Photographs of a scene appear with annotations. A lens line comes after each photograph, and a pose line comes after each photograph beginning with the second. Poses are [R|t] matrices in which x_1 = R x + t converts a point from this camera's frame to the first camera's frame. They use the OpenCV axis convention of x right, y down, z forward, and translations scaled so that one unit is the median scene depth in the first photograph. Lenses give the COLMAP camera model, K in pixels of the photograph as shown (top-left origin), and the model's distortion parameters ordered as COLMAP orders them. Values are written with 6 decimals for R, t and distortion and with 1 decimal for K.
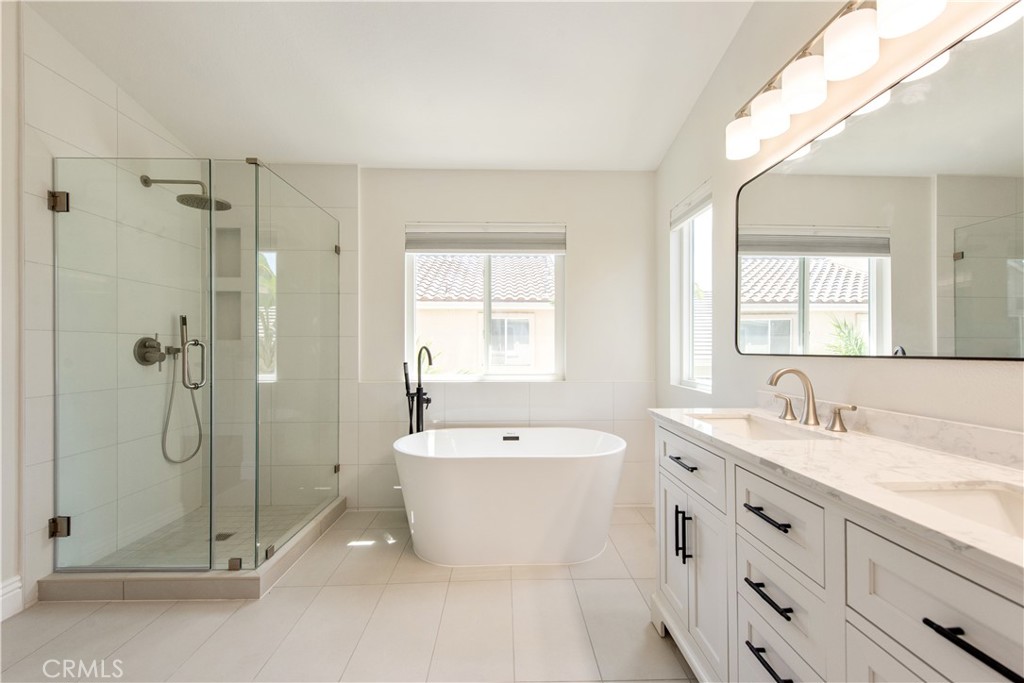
lens RADIAL K [[413.9, 0, 513.9], [0, 413.9, 342.8], [0, 0, 1]] dist [0.004178, -0.001059]
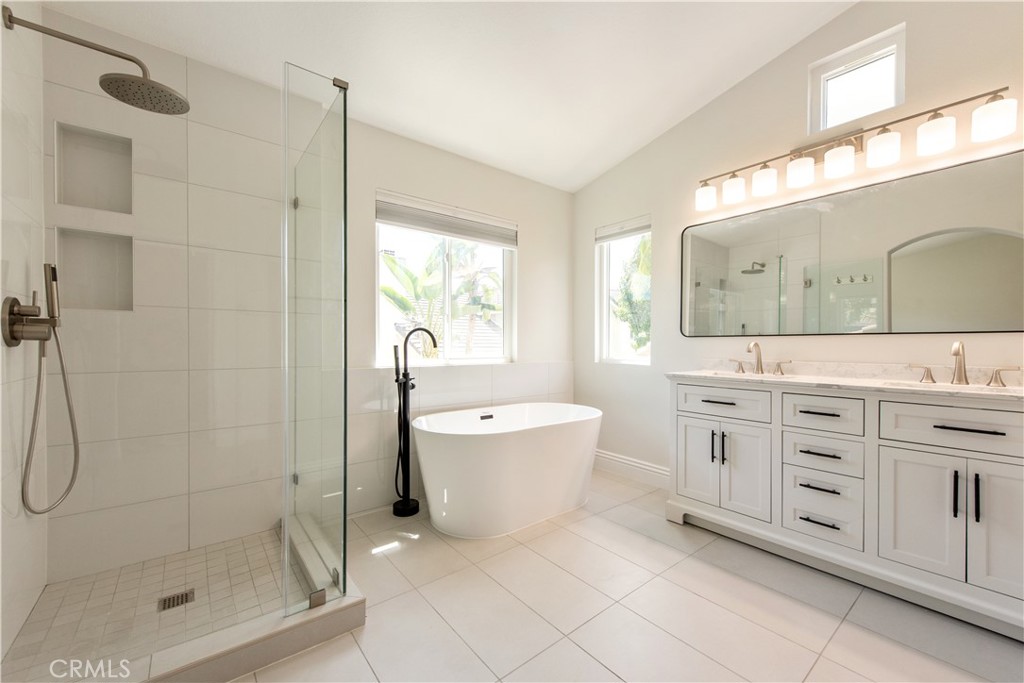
lens RADIAL K [[413.9, 0, 516.2], [0, 413.9, 344.5], [0, 0, 1]] dist [0.004178, -0.001059]
pose [[0.789309, 0.004336, 0.613981, -0.616994], [-0.013576, 0.999854, 0.010391, 0.033023], [-0.613846, -0.016537, 0.789252, 0.121118]]
